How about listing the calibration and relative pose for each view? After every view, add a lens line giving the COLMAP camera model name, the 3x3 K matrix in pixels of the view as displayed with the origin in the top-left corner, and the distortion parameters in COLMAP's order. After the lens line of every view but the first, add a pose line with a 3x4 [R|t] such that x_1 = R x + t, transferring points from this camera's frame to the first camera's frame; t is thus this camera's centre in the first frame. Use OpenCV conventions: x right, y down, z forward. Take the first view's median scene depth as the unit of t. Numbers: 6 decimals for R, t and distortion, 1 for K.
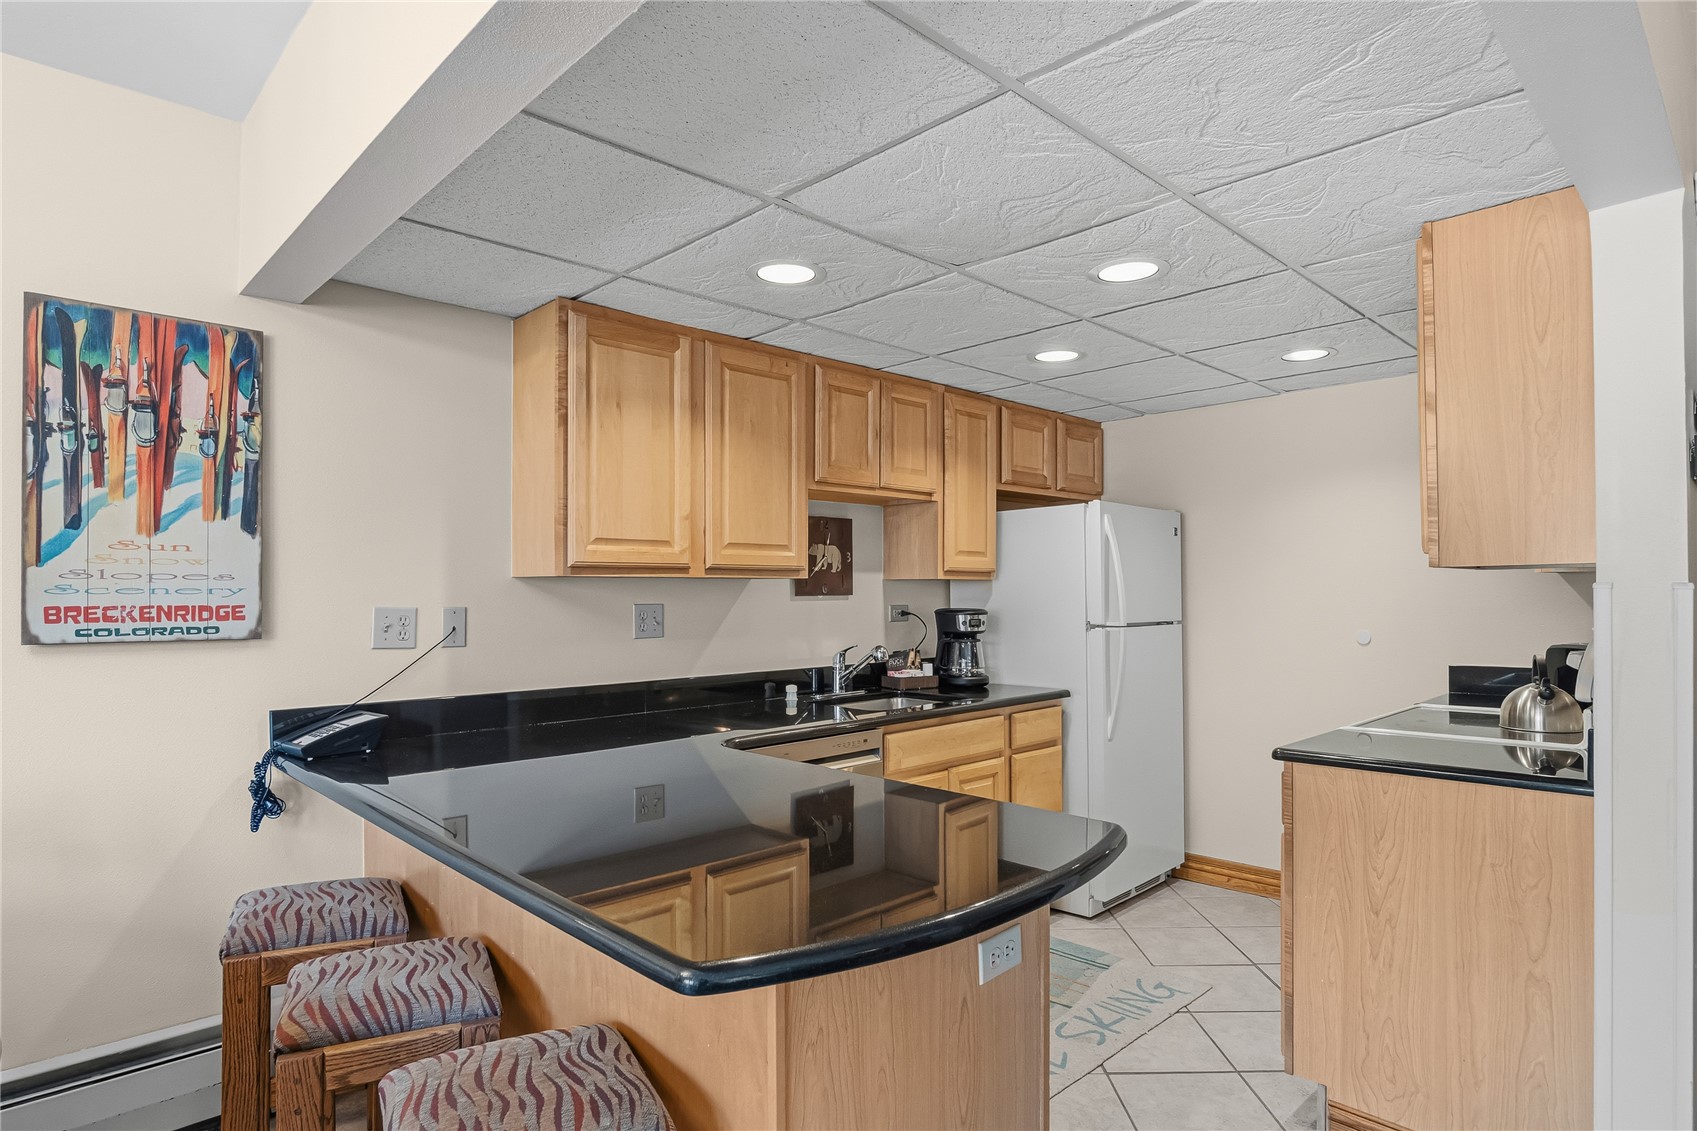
lens RADIAL K [[921.6, 0, 830.8], [0, 921.6, 594.0], [0, 0, 1]] dist [-0.031915, 0.008366]
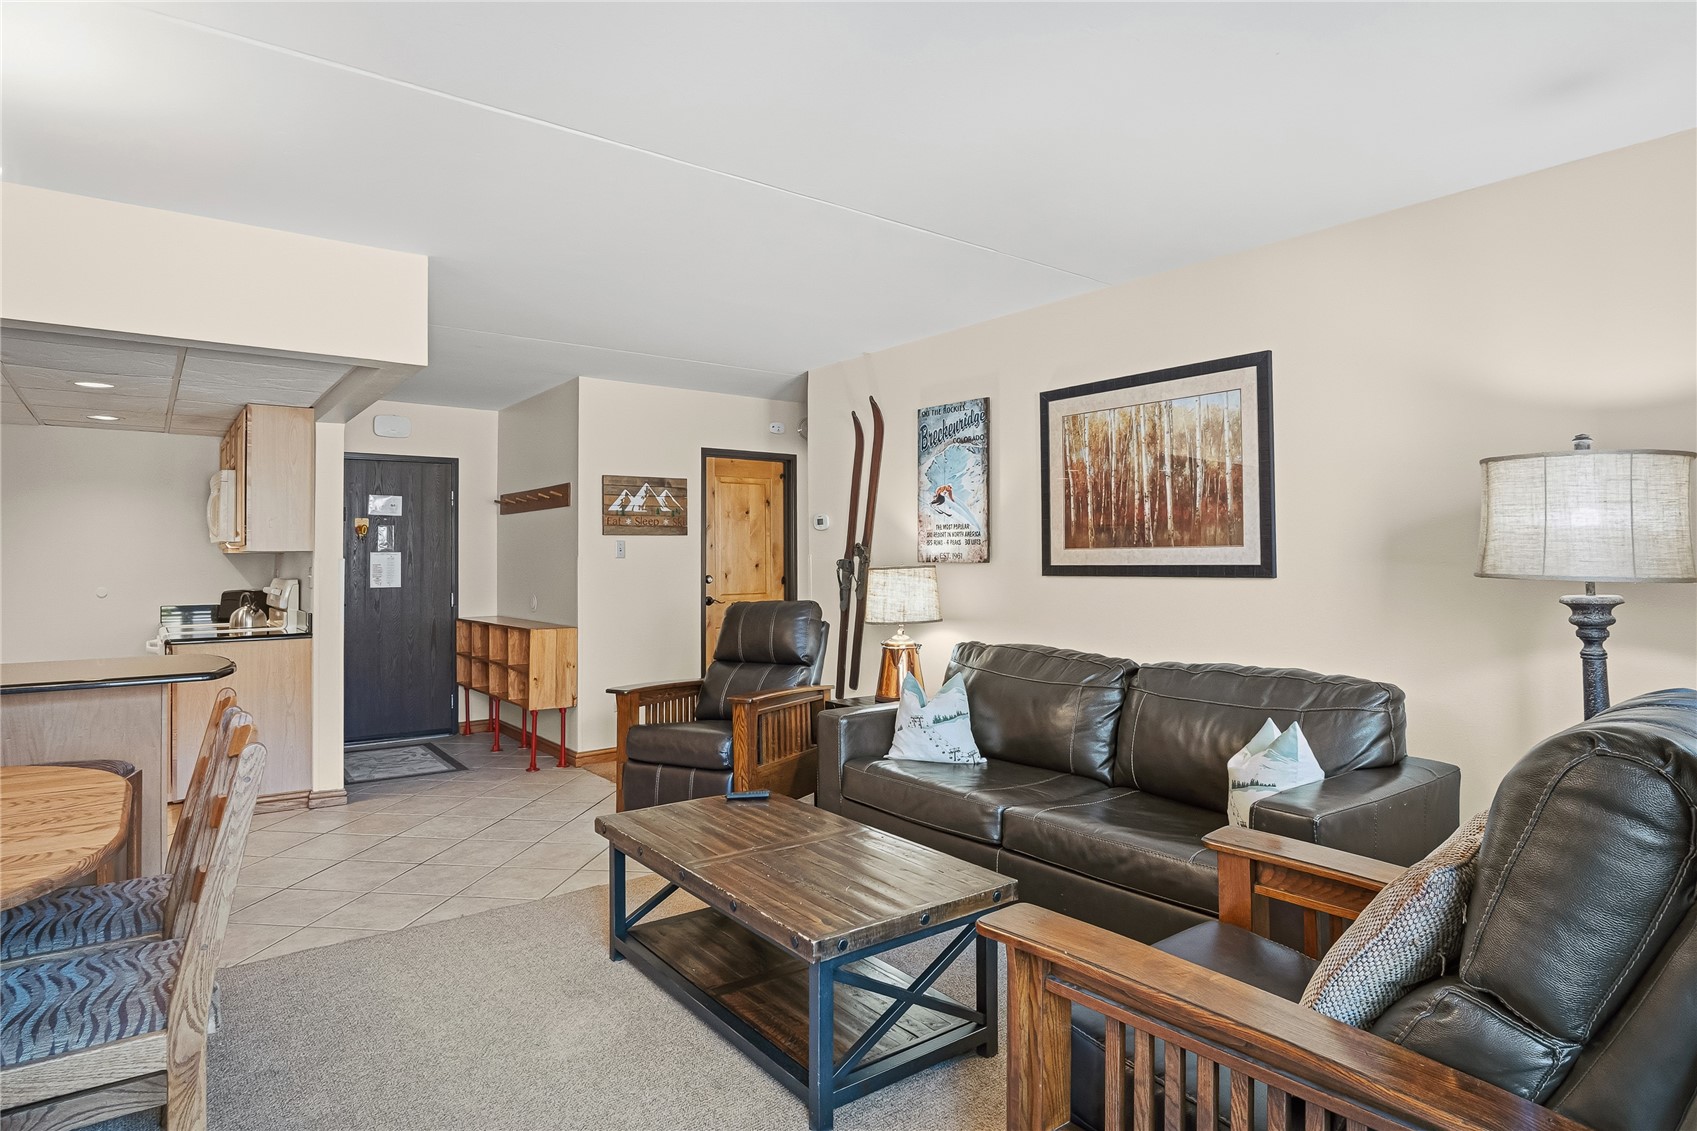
lens RADIAL K [[921.6, 0, 853.7], [0, 921.6, 533.3], [0, 0, 1]] dist [-0.031915, 0.008366]
pose [[0.089772, 0.033416, 0.995402, -1.292241], [0.006561, 0.999395, -0.034141, 0.012059], [-0.995941, 0.009596, 0.089499, -0.647328]]
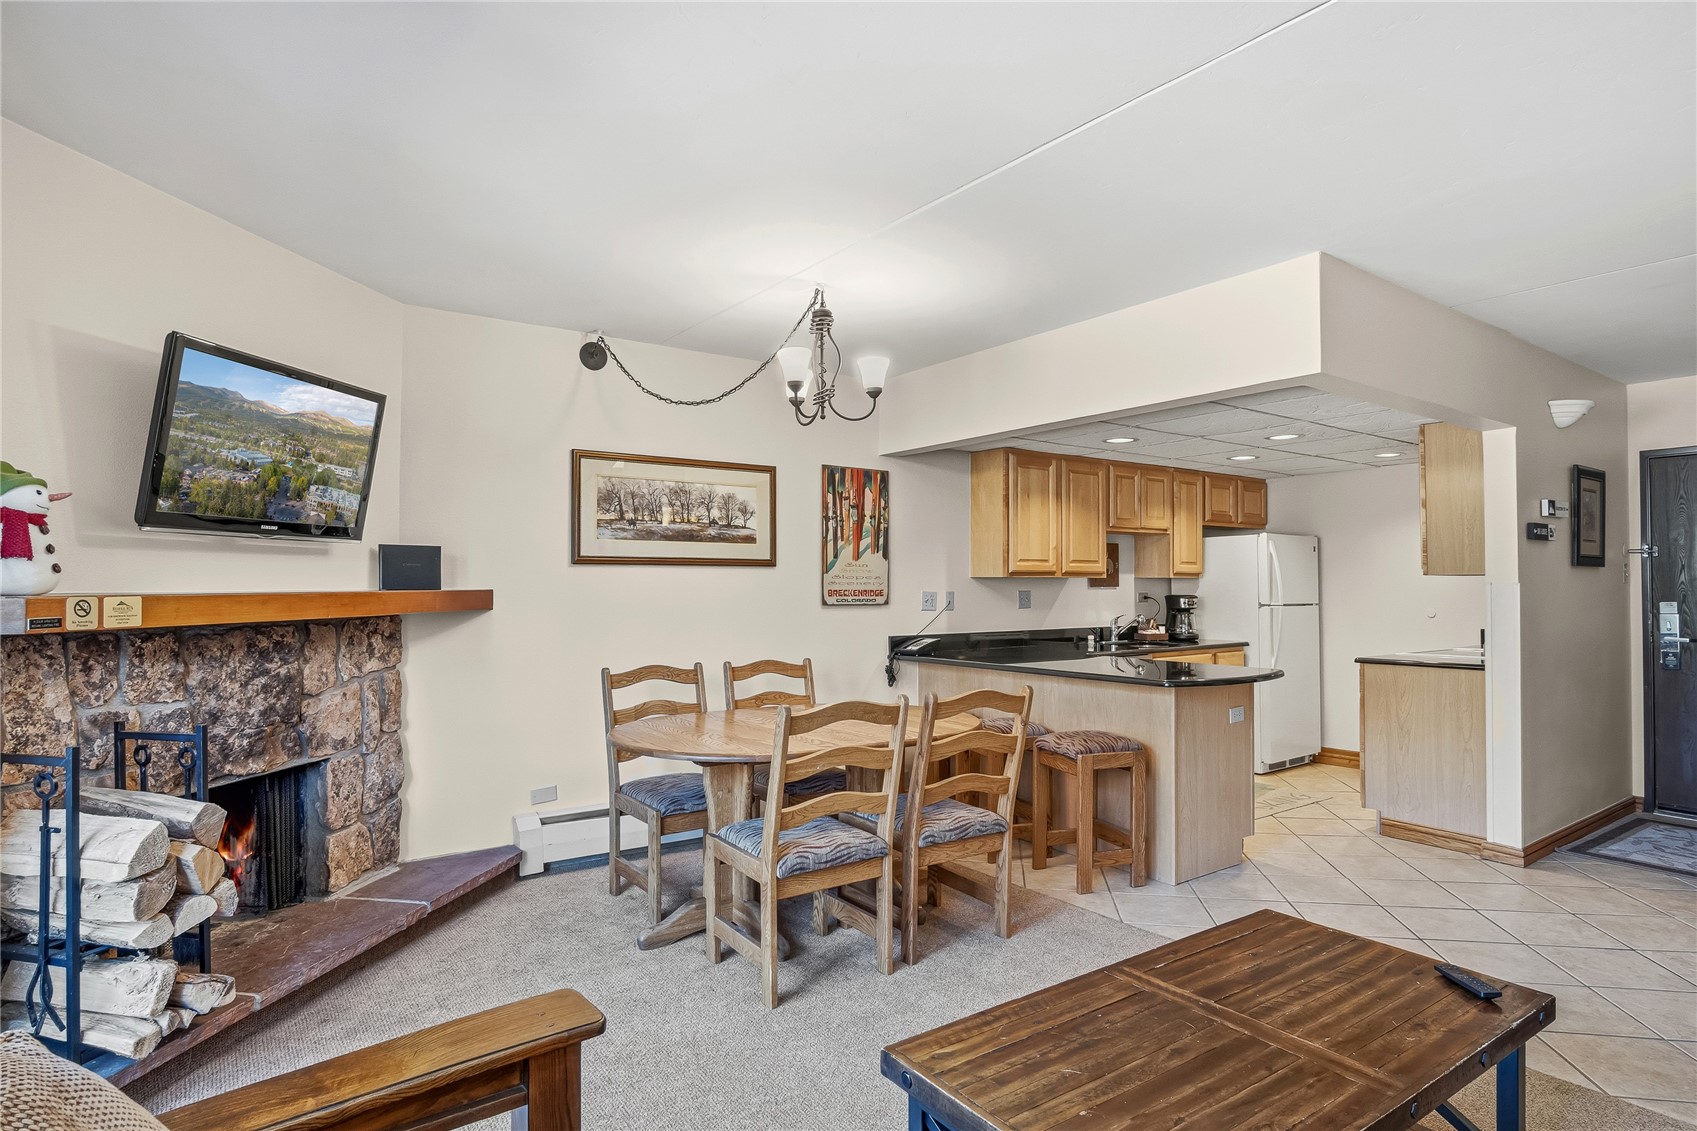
lens RADIAL K [[921.6, 0, 849.0], [0, 921.6, 567.9], [0, 0, 1]] dist [-0.031915, 0.008366]
pose [[0.990916, 0.001714, -0.134468, -0.392487], [-0.004191, 0.999827, -0.018141, -0.000905], [0.134414, 0.018539, 0.990752, -1.259207]]
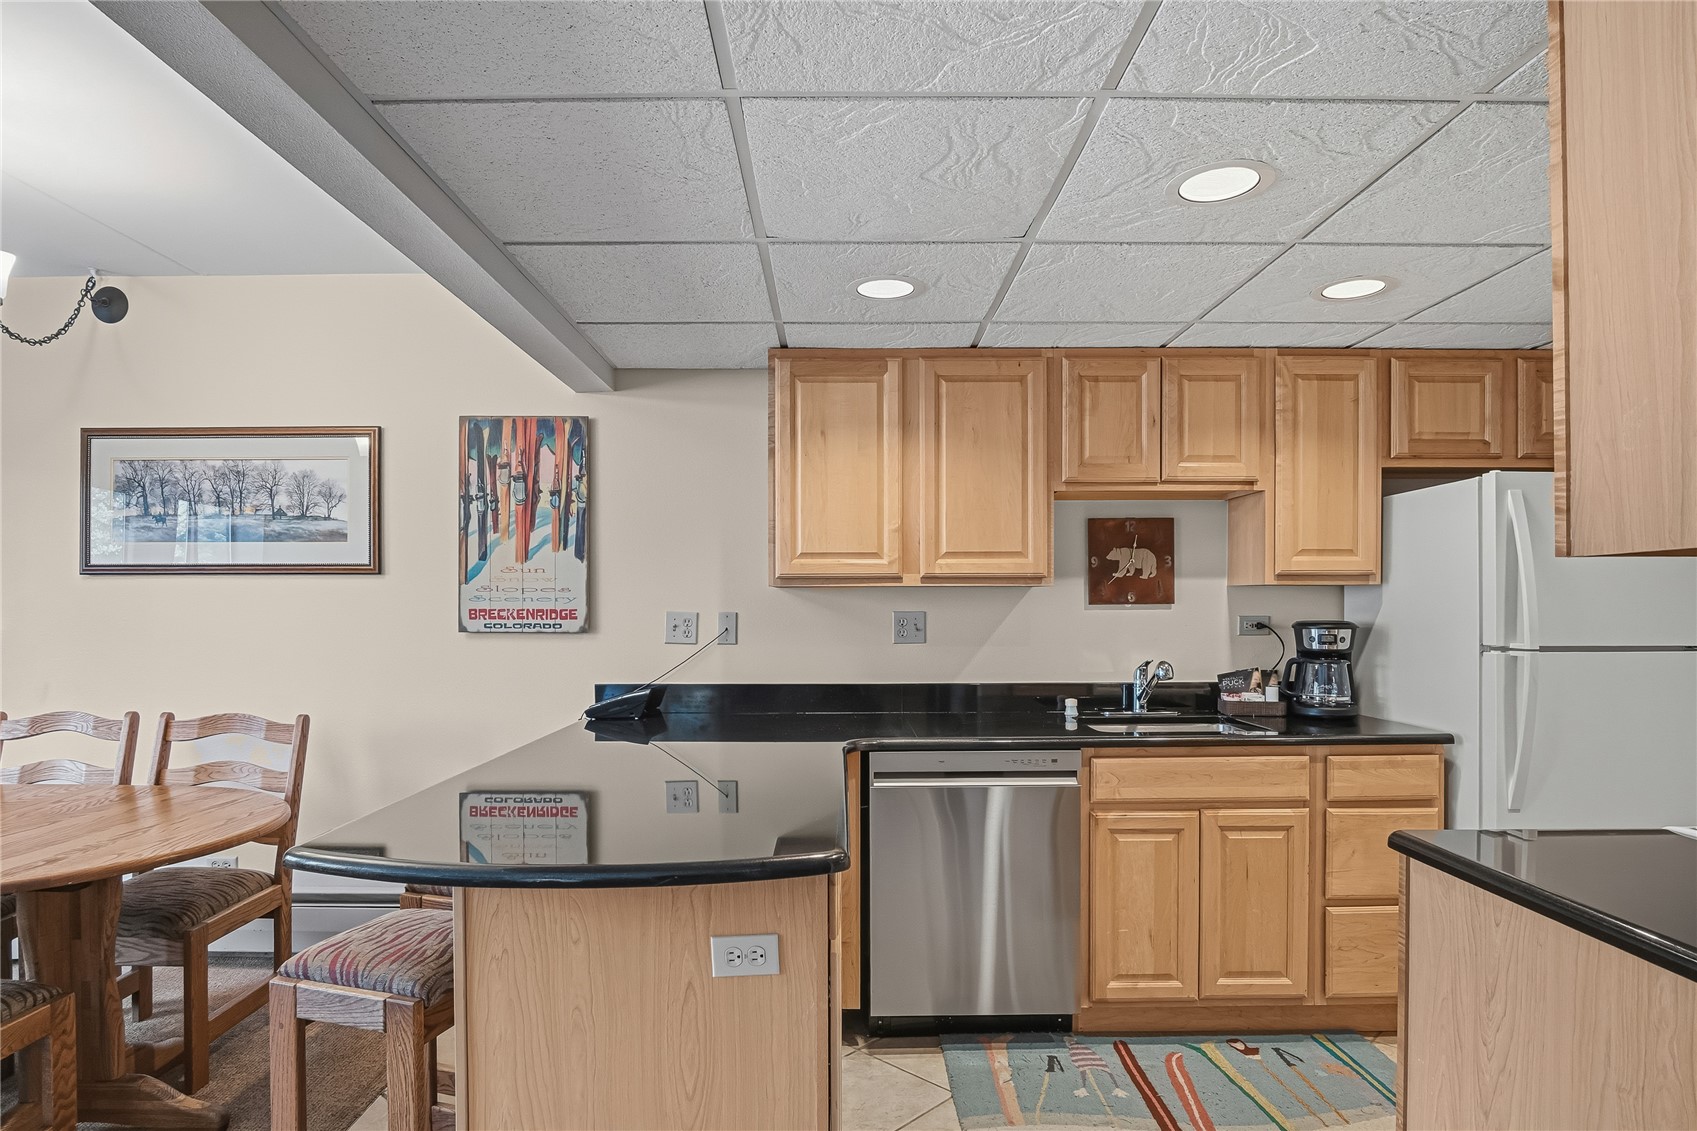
lens RADIAL K [[921.6, 0, 849.2], [0, 921.6, 615.2], [0, 0, 1]] dist [-0.031915, 0.008366]
pose [[0.727920, 0.010076, -0.685588, 0.624746], [-0.002043, 0.999919, 0.012526, 0.002375], [0.685659, -0.007717, 0.727882, 0.226898]]
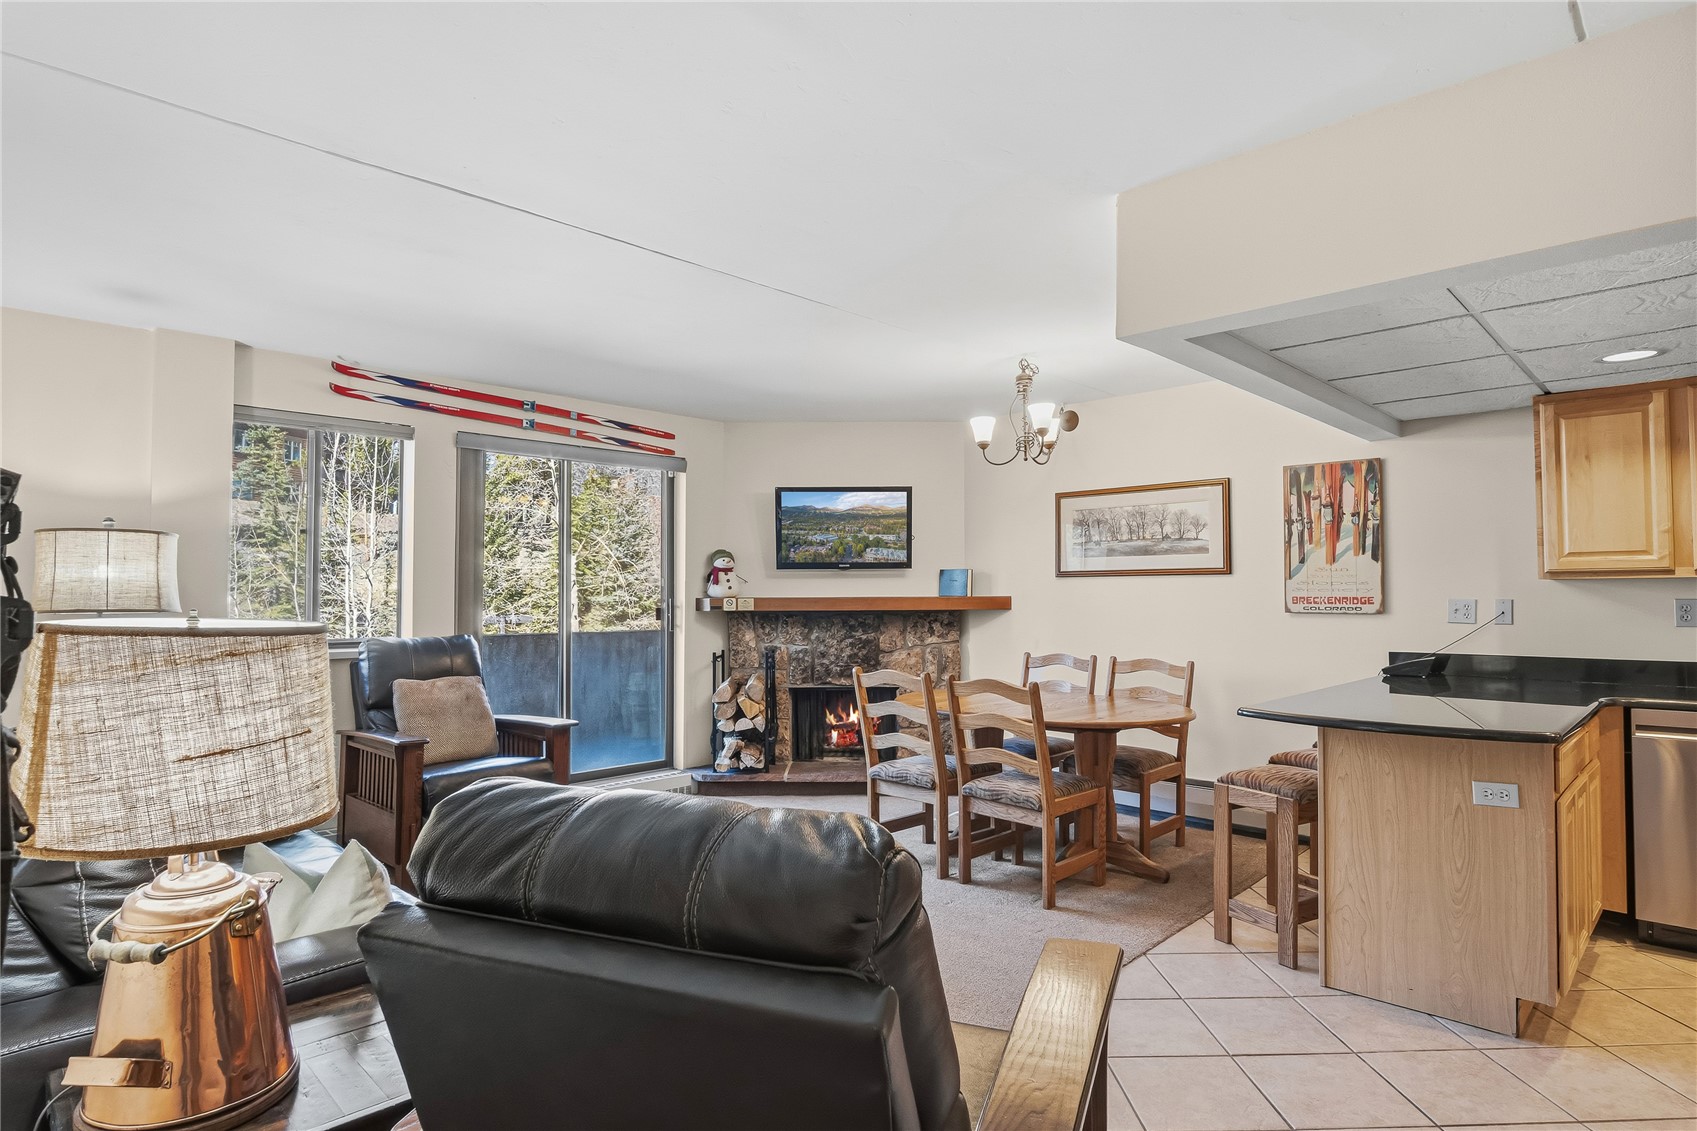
lens RADIAL K [[921.6, 0, 843.9], [0, 921.6, 568.3], [0, 0, 1]] dist [-0.031915, 0.008366]
pose [[0.030250, -0.025679, -0.999212, 1.242574], [0.001629, 0.999670, -0.025641, -0.001431], [0.999541, -0.000852, 0.030282, -0.204943]]
